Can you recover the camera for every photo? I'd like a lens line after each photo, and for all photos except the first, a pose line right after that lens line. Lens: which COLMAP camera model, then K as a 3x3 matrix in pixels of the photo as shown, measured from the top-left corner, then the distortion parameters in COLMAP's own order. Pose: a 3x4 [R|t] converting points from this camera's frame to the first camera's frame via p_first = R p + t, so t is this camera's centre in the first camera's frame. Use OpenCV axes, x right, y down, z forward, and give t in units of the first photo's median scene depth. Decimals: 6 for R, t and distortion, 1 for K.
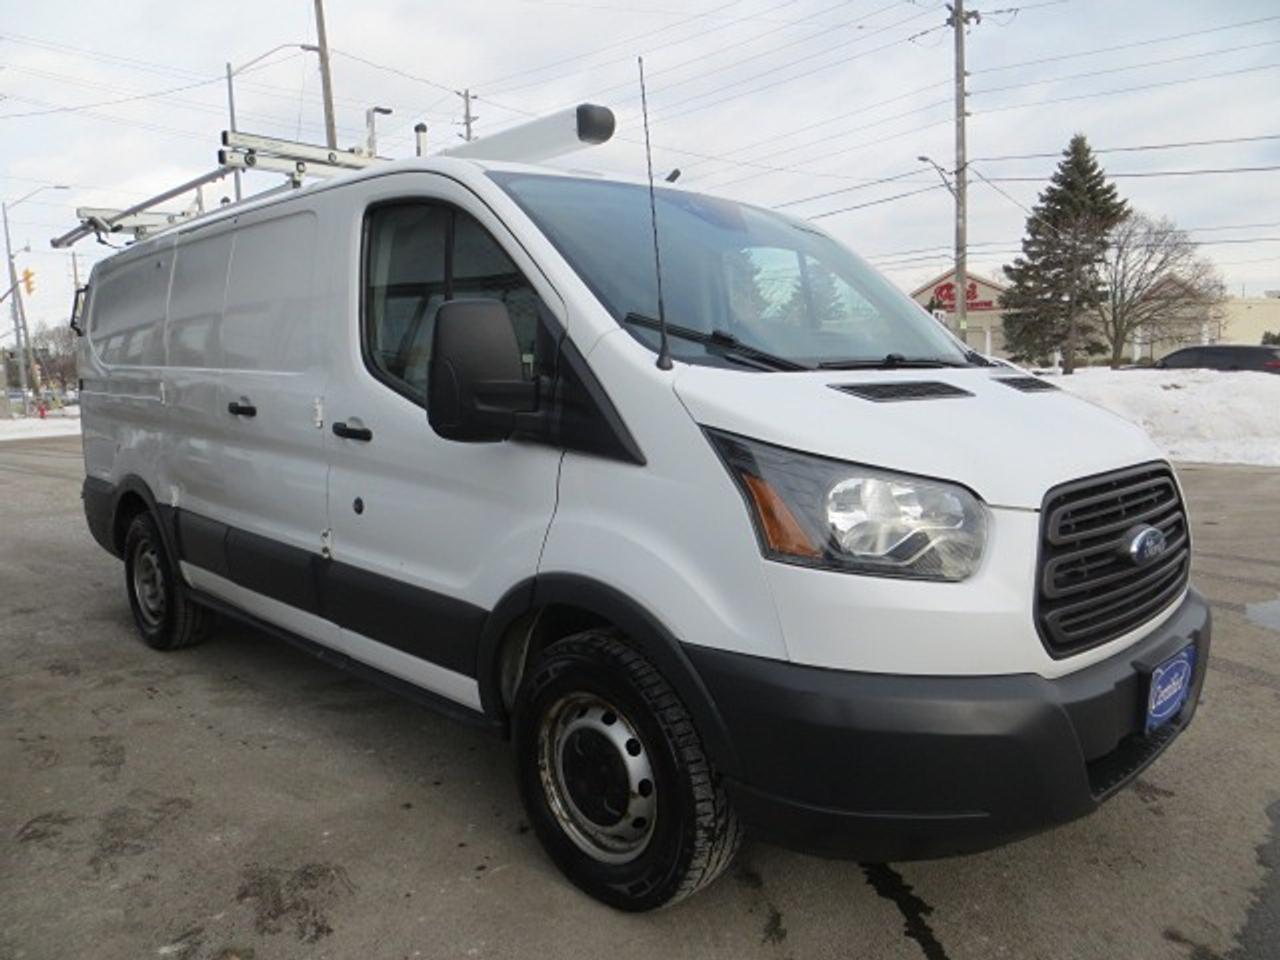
lens RADIAL K [[934.7, 0, 641.4], [0, 934.7, 484.4], [0, 0, 1]] dist [-0.003391, -0.008377]
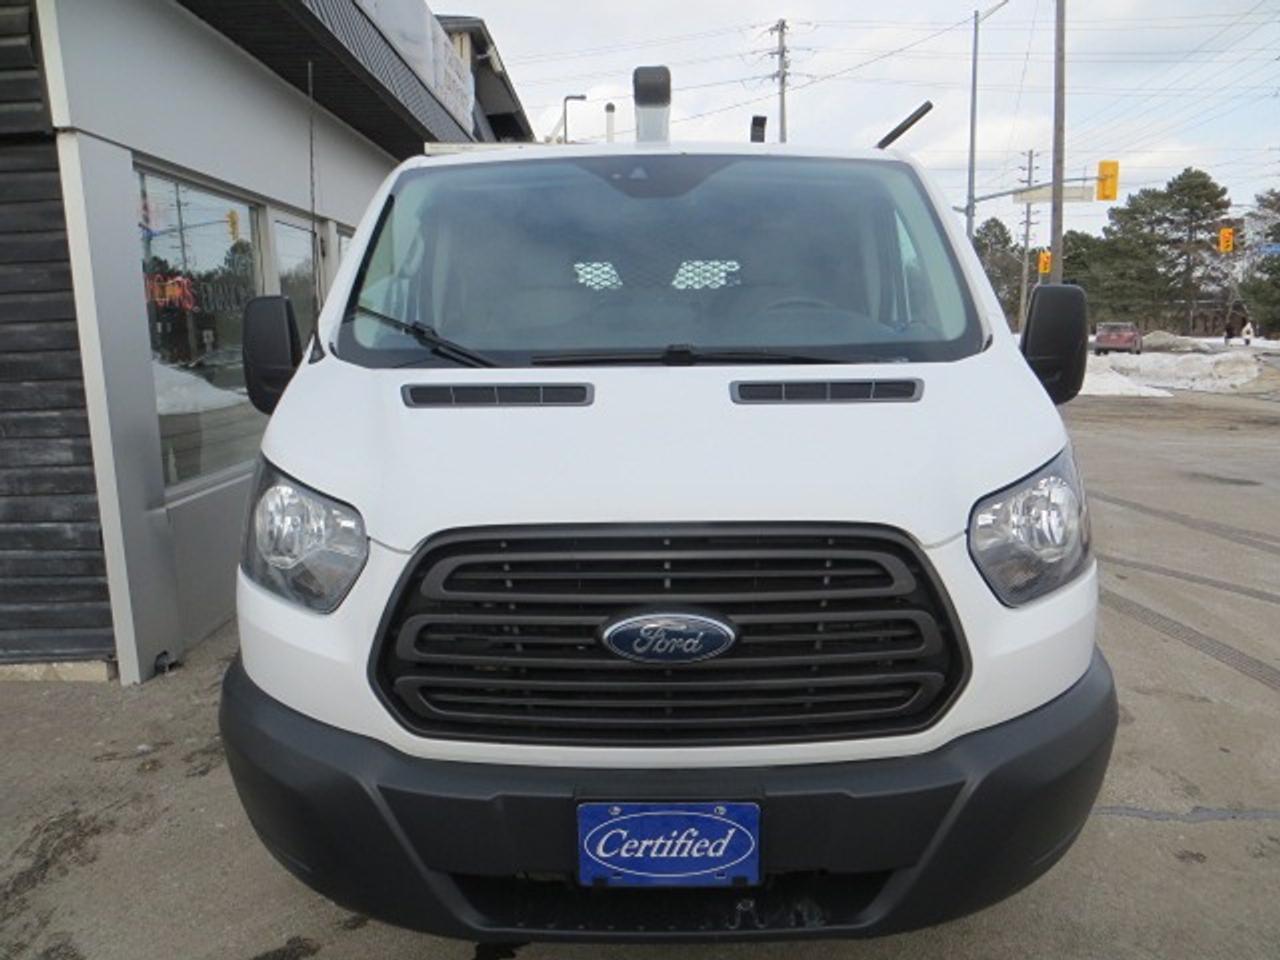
lens RADIAL K [[934.7, 0, 641.4], [0, 934.7, 484.4], [0, 0, 1]] dist [-0.003391, -0.008377]
pose [[0.724394, 0.125549, -0.677858, 0.915460], [-0.088542, 0.992077, 0.089126, -0.101082], [0.683677, -0.004543, 0.729771, 0.432797]]
